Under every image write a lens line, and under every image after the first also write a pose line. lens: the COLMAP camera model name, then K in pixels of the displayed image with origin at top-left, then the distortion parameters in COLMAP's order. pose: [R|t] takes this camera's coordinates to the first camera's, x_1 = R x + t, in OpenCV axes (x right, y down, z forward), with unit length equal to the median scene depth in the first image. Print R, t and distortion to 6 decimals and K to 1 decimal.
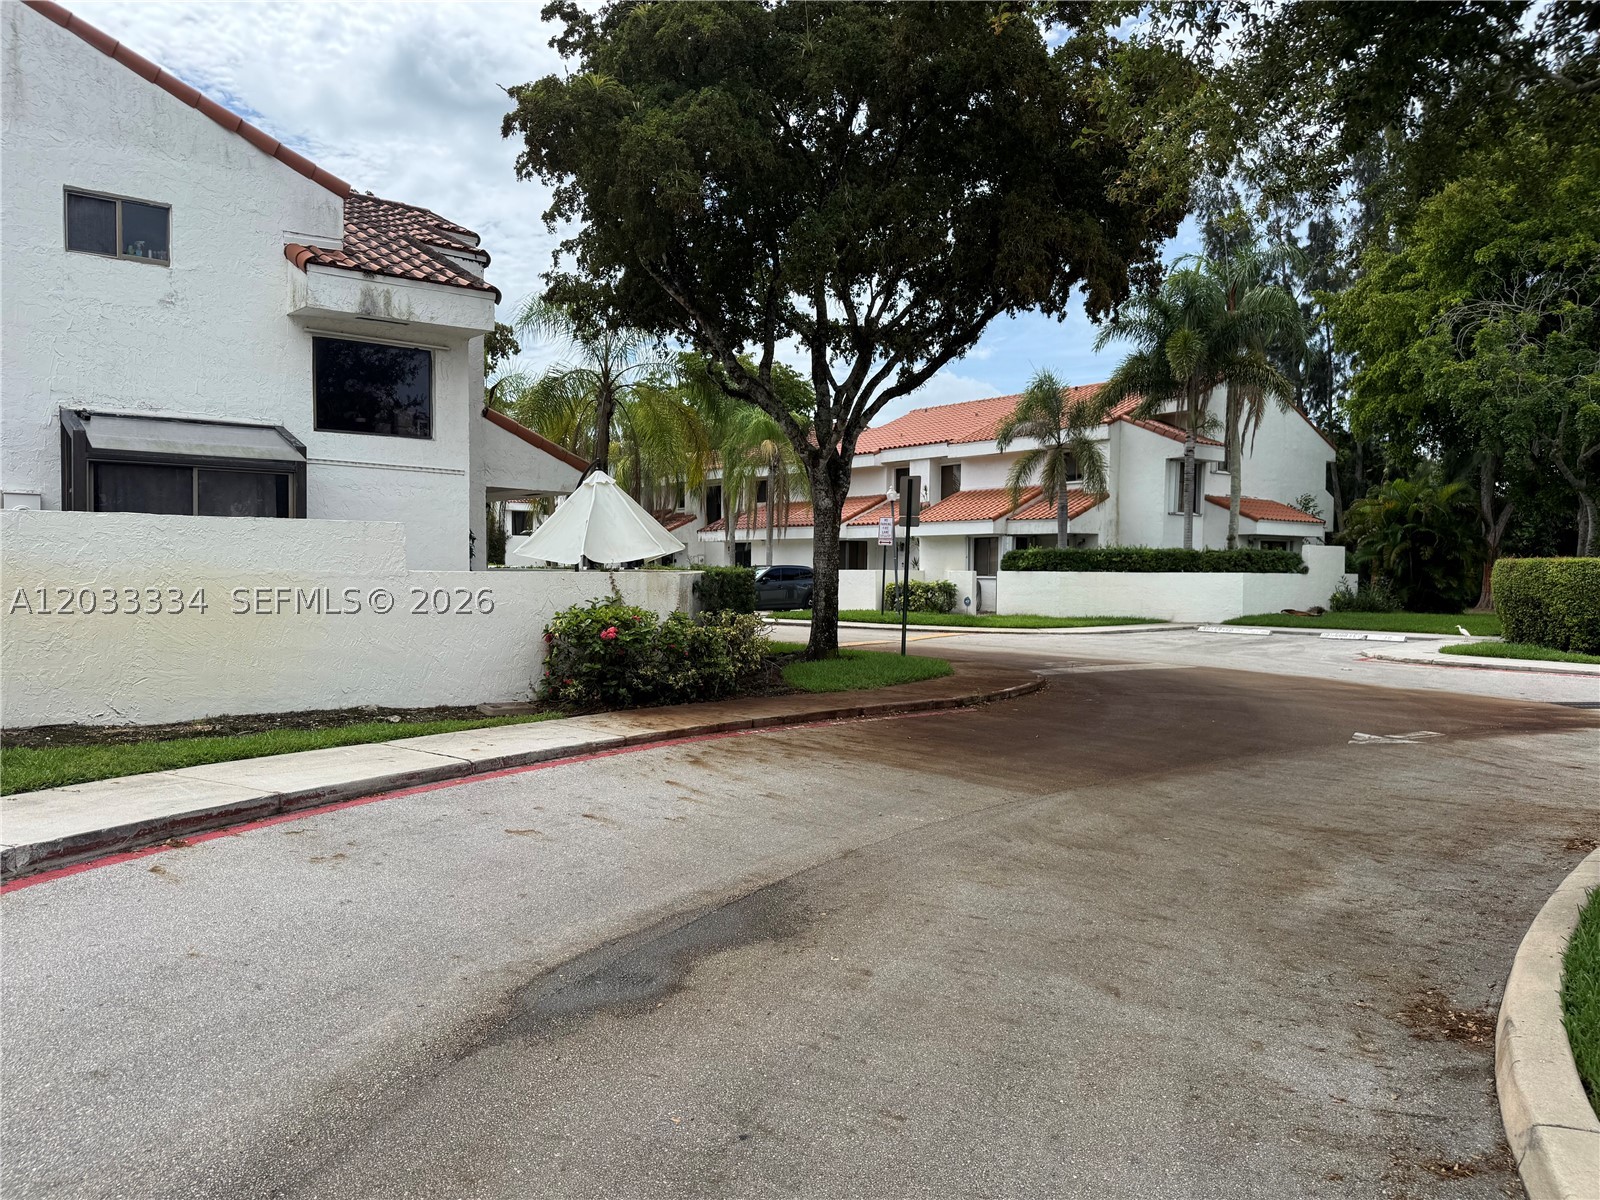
lens RADIAL K [[1145.6, 0, 800.0], [0, 1145.6, 600.0], [0, 0, 1]] dist [0.000954, -0.003839]
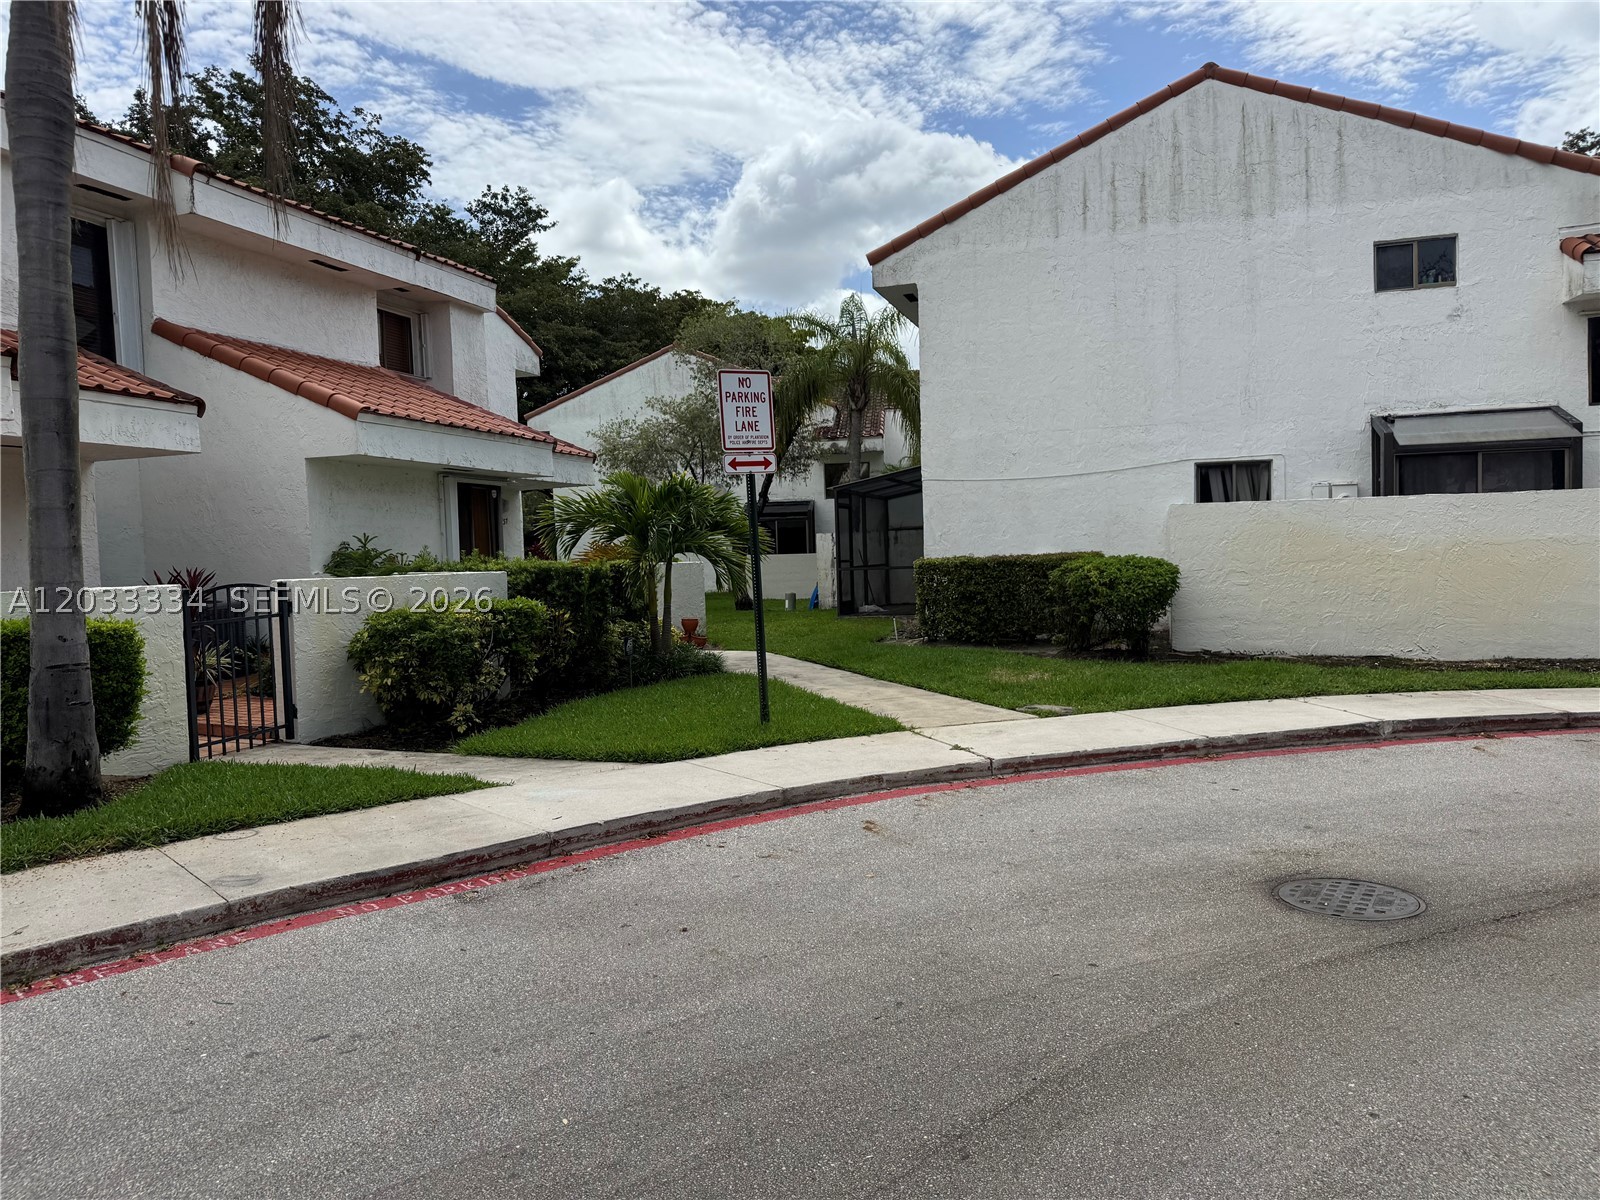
lens RADIAL K [[1145.6, 0, 800.0], [0, 1145.6, 600.0], [0, 0, 1]] dist [0.000954, -0.003839]
pose [[0.547128, 0.012395, -0.836957, 0.085830], [0.007953, 0.999768, 0.020005, 0.009101], [0.837011, -0.017601, 0.546902, -0.249590]]
